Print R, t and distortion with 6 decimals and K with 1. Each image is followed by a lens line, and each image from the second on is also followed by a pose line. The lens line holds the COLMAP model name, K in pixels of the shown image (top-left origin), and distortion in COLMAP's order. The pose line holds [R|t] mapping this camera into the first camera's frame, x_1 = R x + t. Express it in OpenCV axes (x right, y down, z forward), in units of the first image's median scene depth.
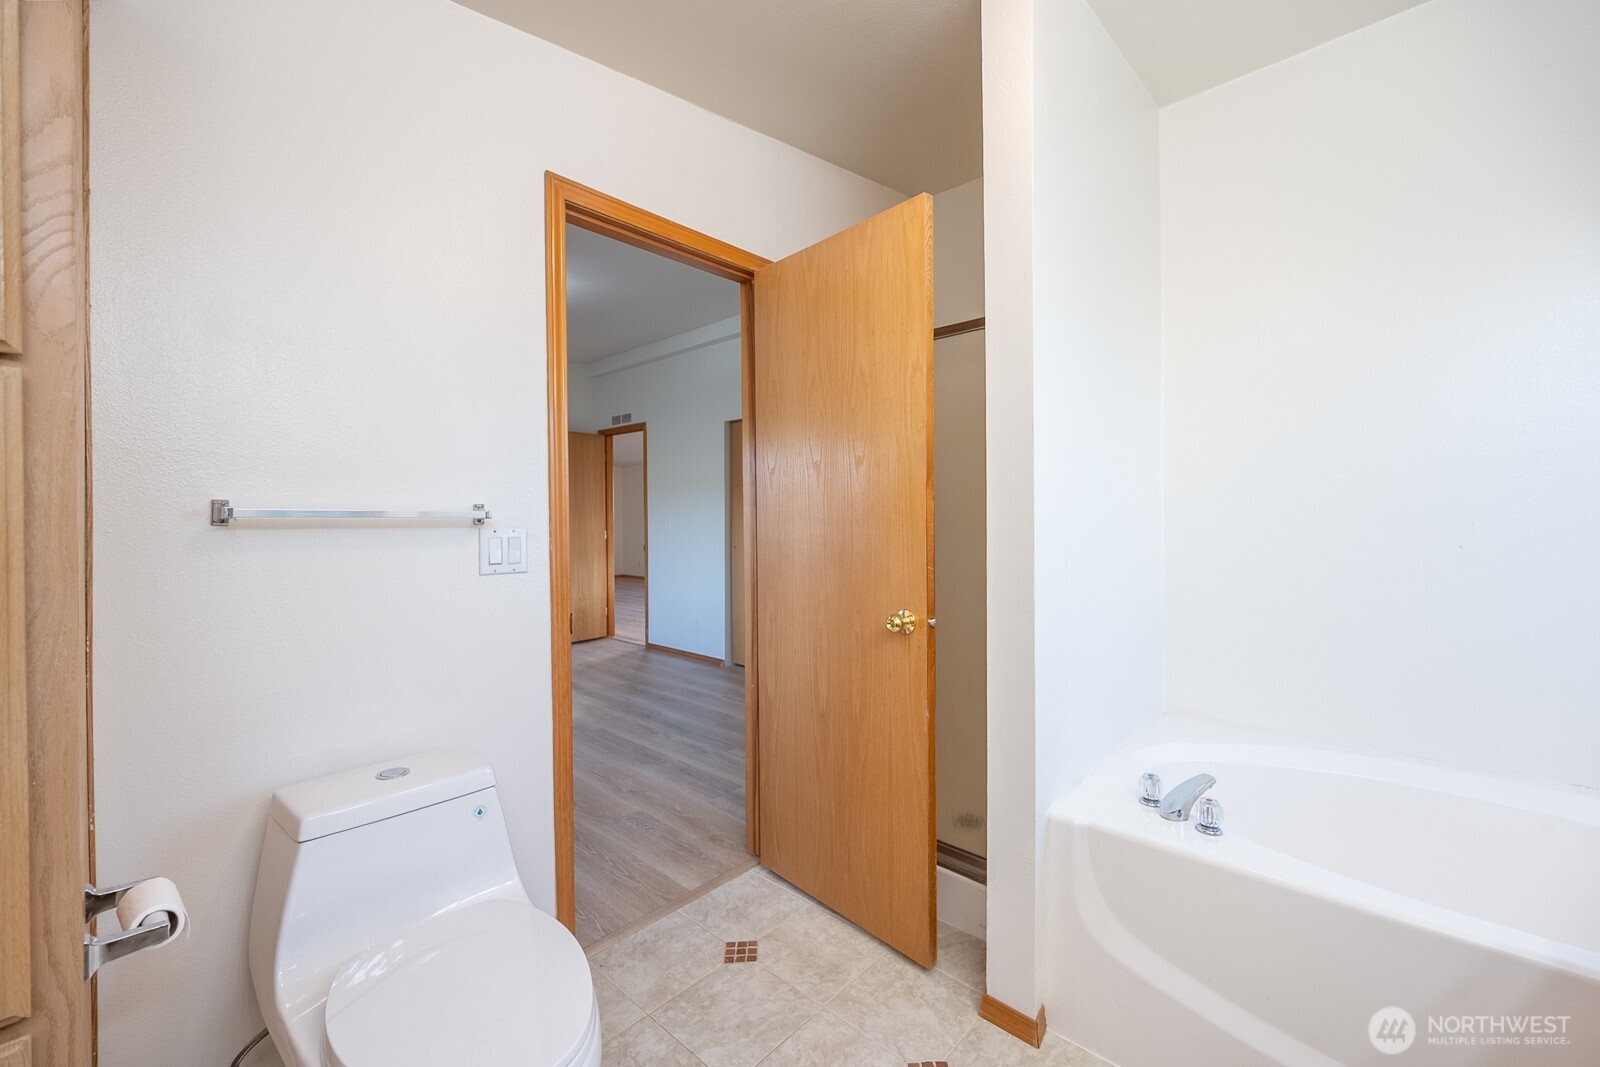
lens RADIAL K [[640.2, 0, 806.5], [0, 640.2, 525.8], [0, 0, 1]] dist [-0.001502, -0.000430]
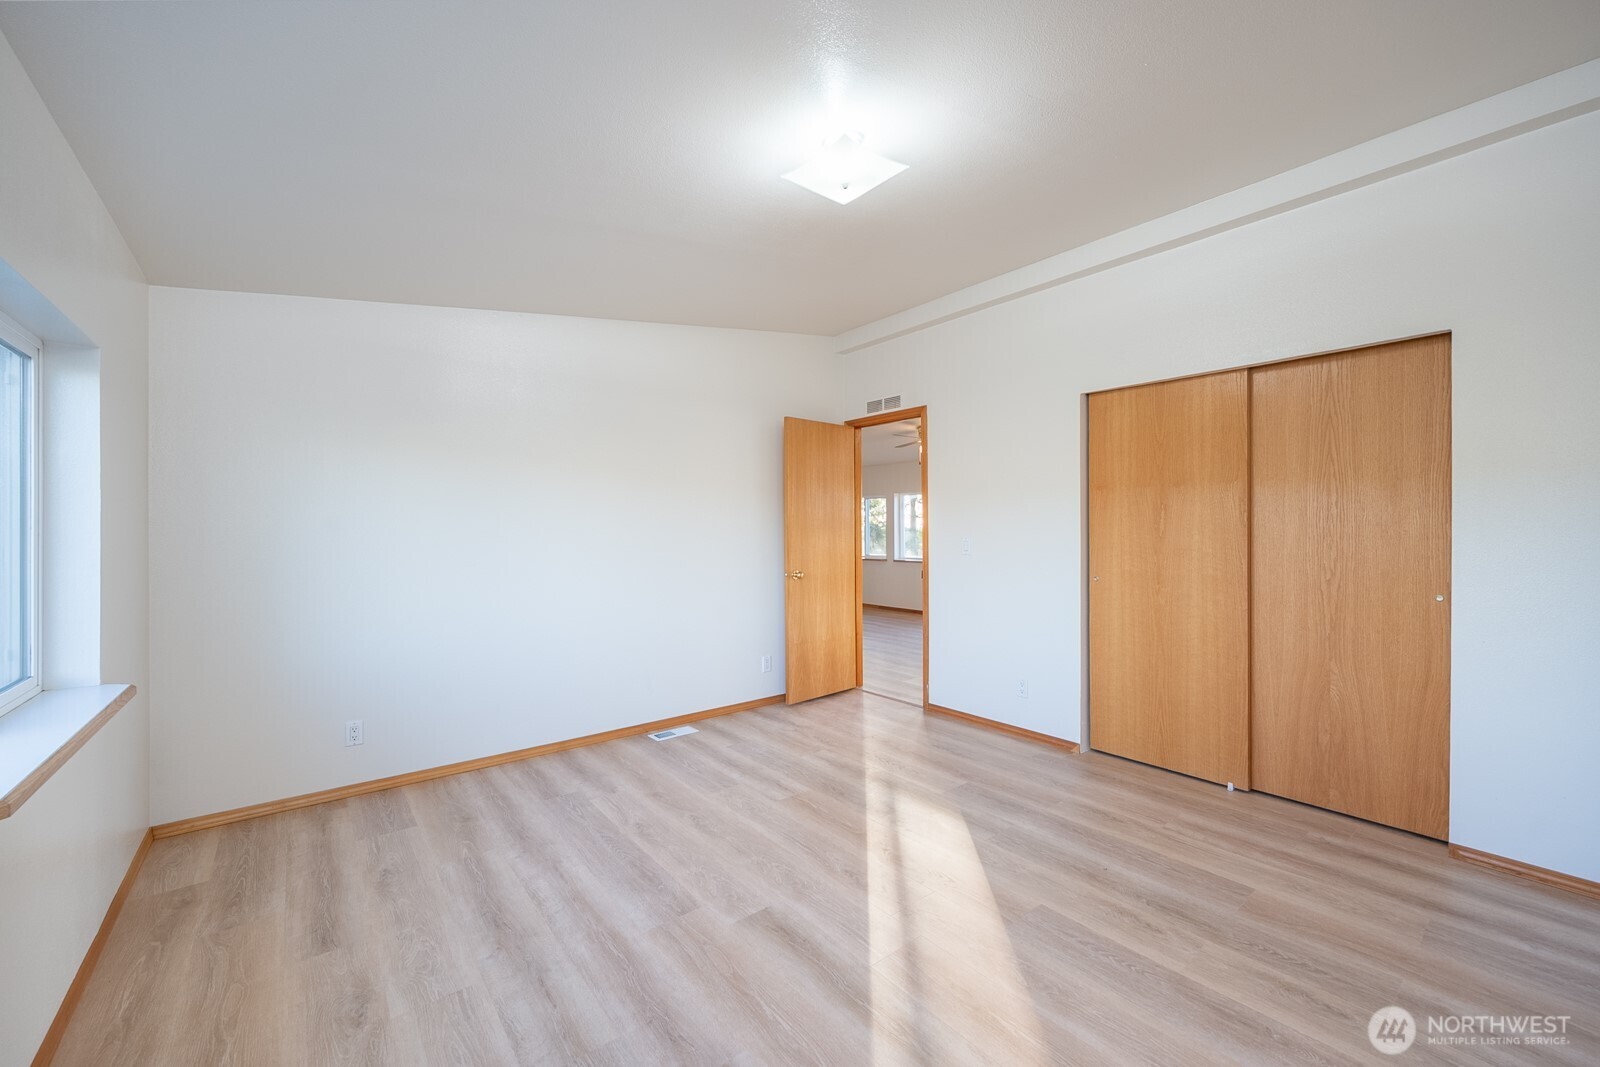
lens RADIAL K [[640.2, 0, 806.5], [0, 640.2, 525.8], [0, 0, 1]] dist [-0.001502, -0.000430]
pose [[0.988125, 0.000108, -0.153650, -0.280424], [-0.003092, 0.999811, -0.019184, -0.007308], [0.153619, 0.019431, 0.987939, 0.252196]]
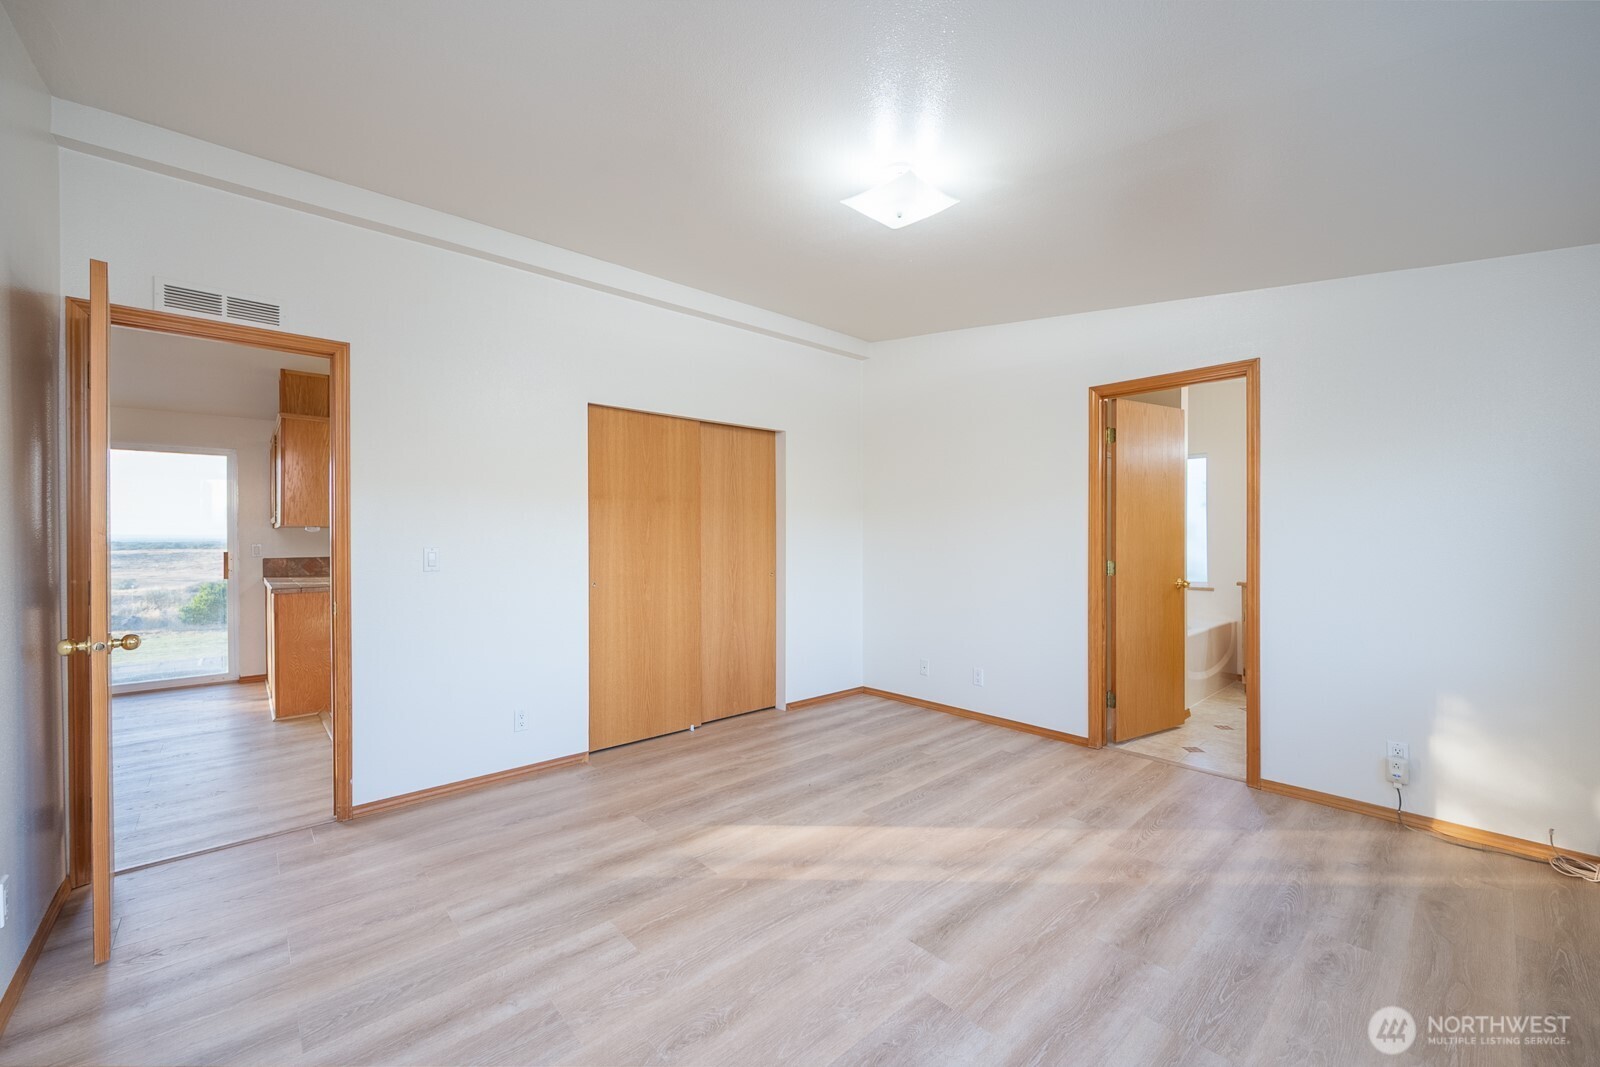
lens RADIAL K [[630.7, 0, 800.0], [0, 630.7, 533.5], [0, 0, 1]] dist [-0.001439, -0.000312]
pose [[0.098004, 0.008427, 0.995150, -0.698961], [0.017114, 0.999802, -0.010152, -0.010270], [-0.995039, 0.018026, 0.097841, 0.635177]]
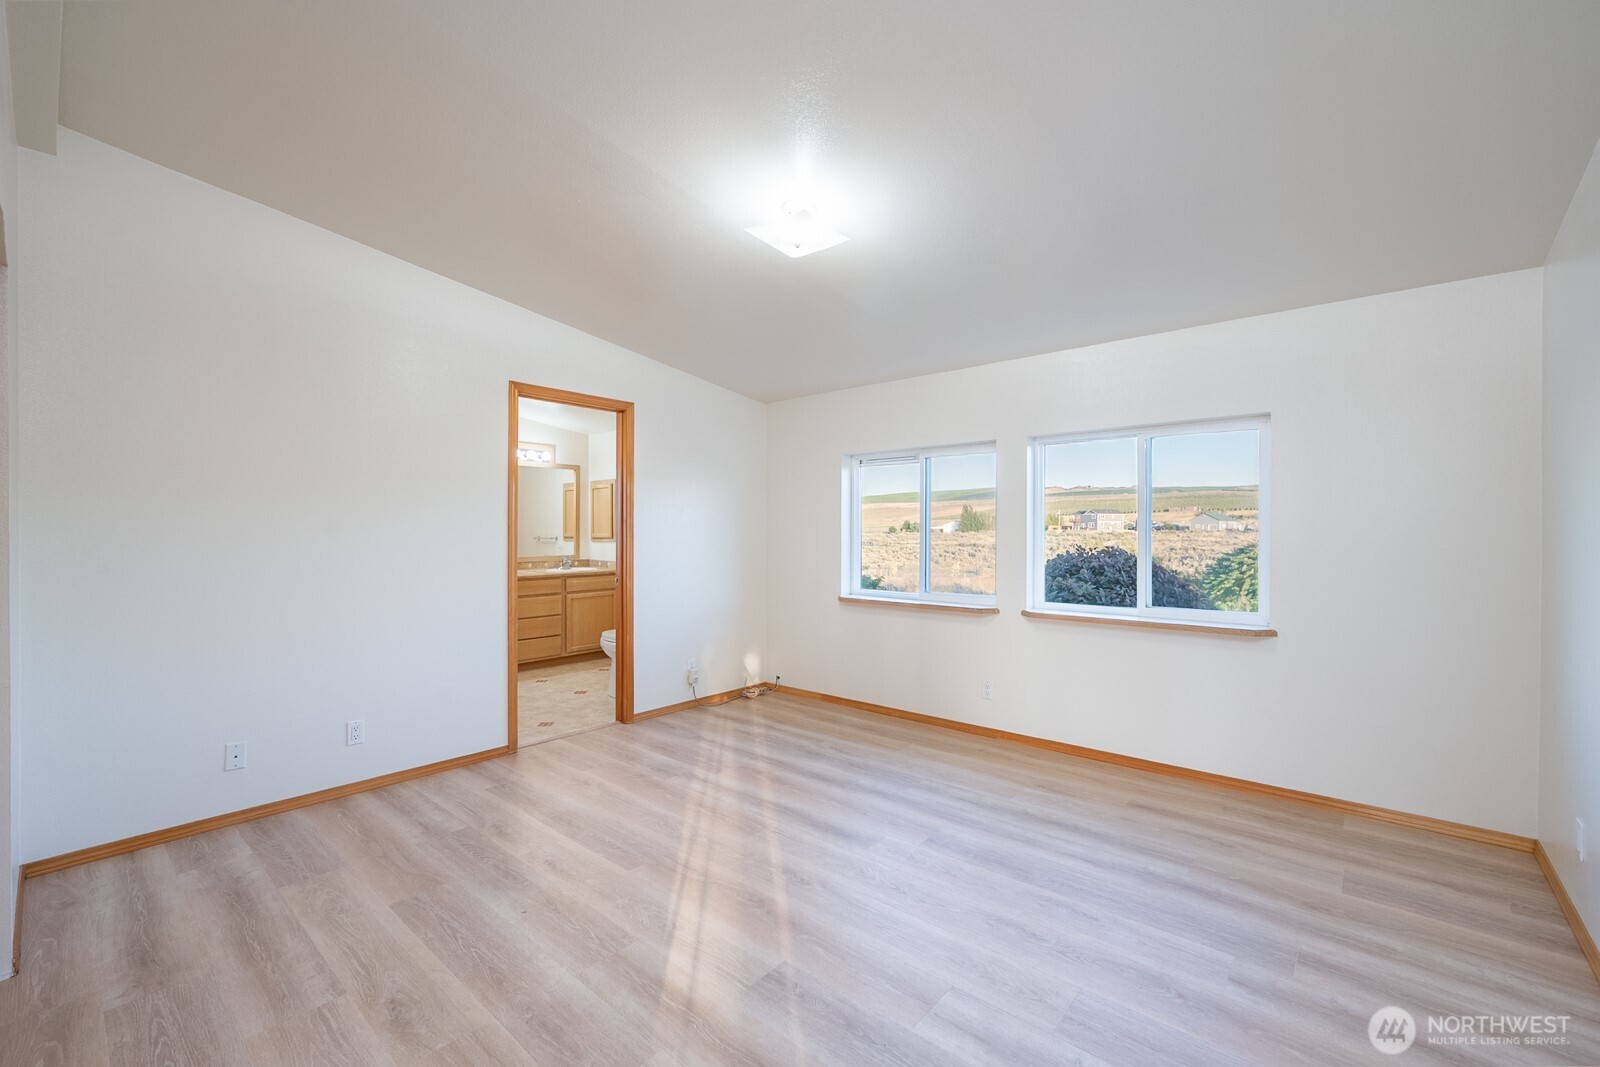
lens RADIAL K [[658.2, 0, 804.6], [0, 658.2, 533.3], [0, 0, 1]] dist [-0.001889, -0.000530]
pose [[-0.999645, 0.008333, -0.025289, -0.306960], [0.007998, 0.999879, 0.013316, -0.017364], [0.025397, 0.013109, -0.999591, 1.057406]]
